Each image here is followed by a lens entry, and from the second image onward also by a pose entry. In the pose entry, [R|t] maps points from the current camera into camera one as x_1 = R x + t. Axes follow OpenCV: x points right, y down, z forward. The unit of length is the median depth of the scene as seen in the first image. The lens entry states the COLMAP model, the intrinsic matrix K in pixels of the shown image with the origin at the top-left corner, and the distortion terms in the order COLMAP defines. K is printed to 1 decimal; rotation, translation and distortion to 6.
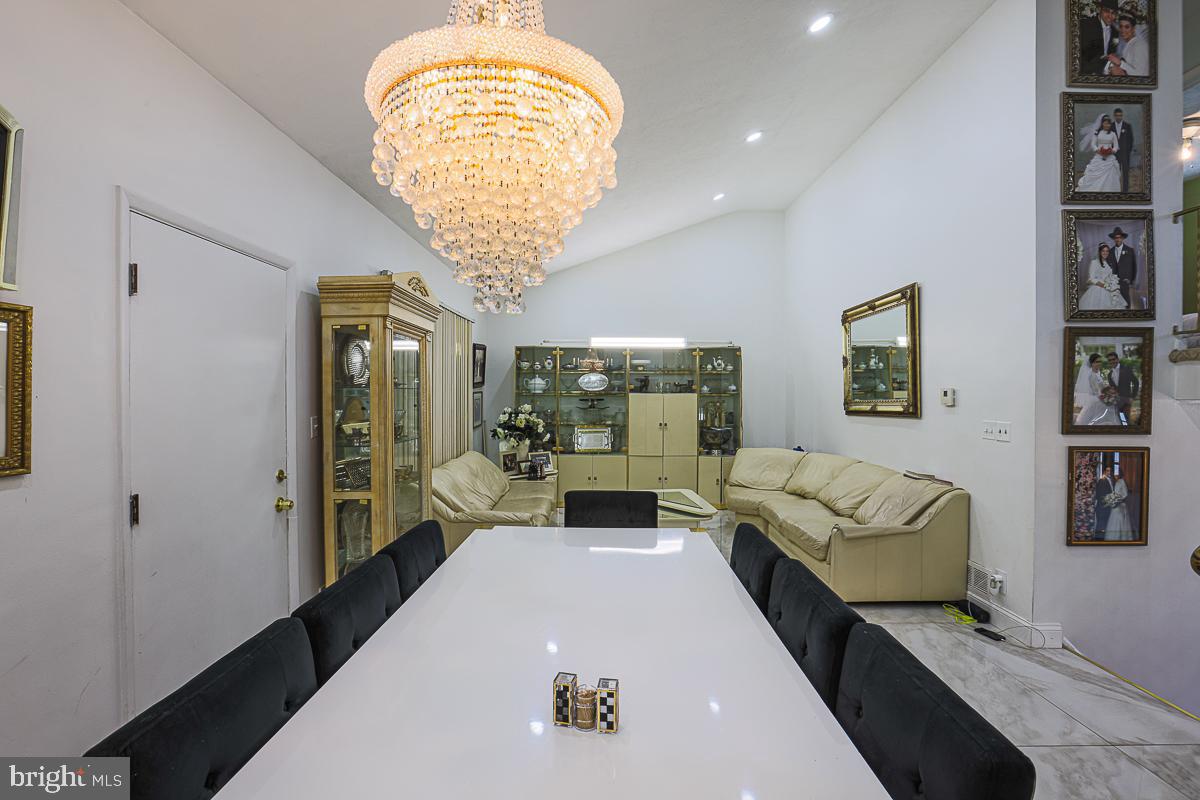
lens RADIAL K [[543.9, 0, 600.0], [0, 543.9, 400.0], [0, 0, 1]] dist [-0.031781, -0.000216]
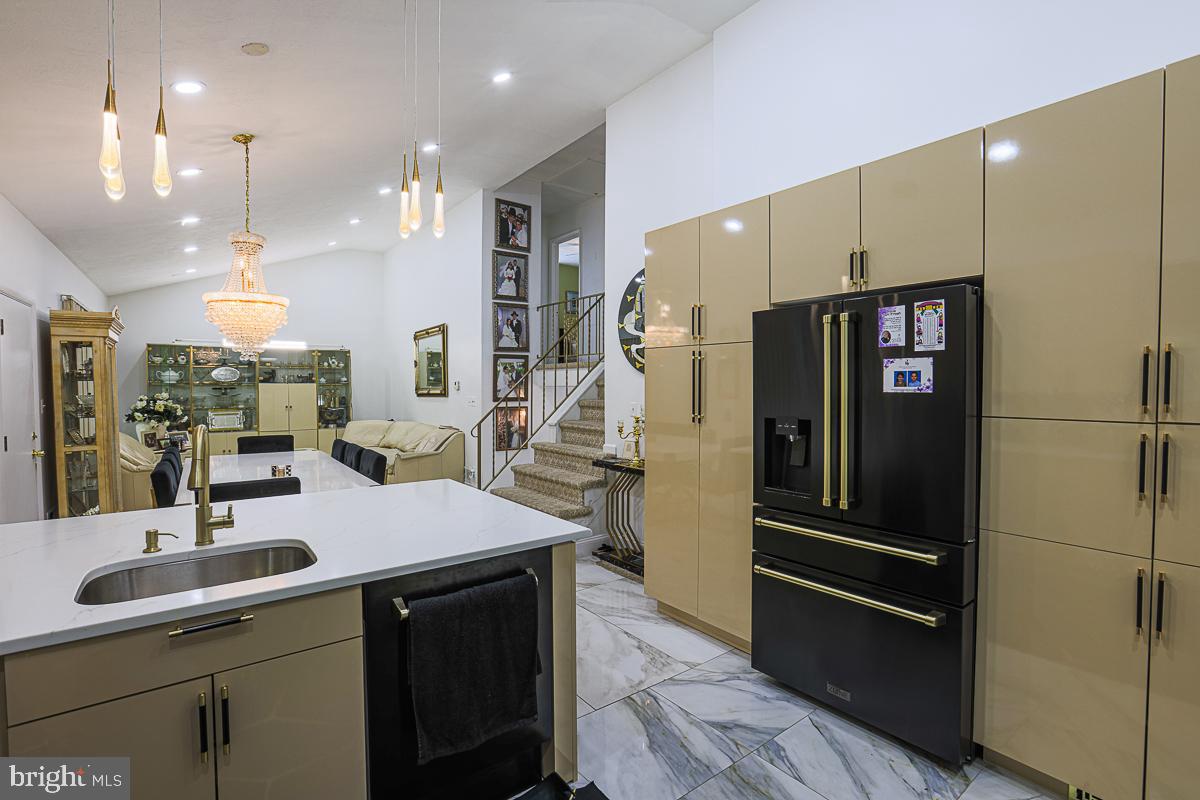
lens RADIAL K [[568.0, 0, 596.0], [0, 568.0, 395.3], [0, 0, 1]] dist [-0.033253, 0.023157]
pose [[0.805200, -0.014283, 0.592832, -0.103482], [0.007772, 0.999878, 0.013535, 0.004575], [-0.592953, -0.006291, 0.805213, -0.600440]]
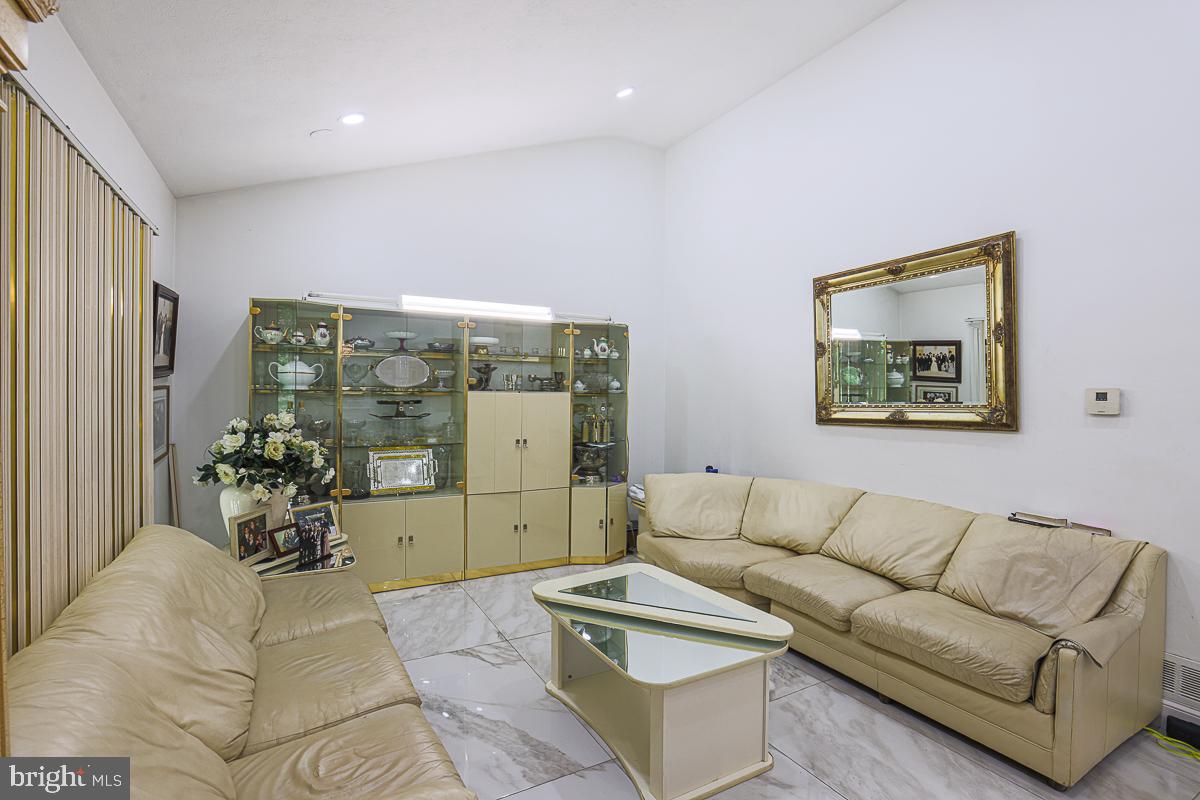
lens RADIAL K [[568.0, 0, 596.0], [0, 568.0, 395.3], [0, 0, 1]] dist [-0.033253, 0.023157]
pose [[0.876572, 0.002787, 0.481262, -0.136402], [-0.000731, 0.999990, -0.004461, -0.005835], [-0.481270, 0.003558, 0.876565, 0.414316]]
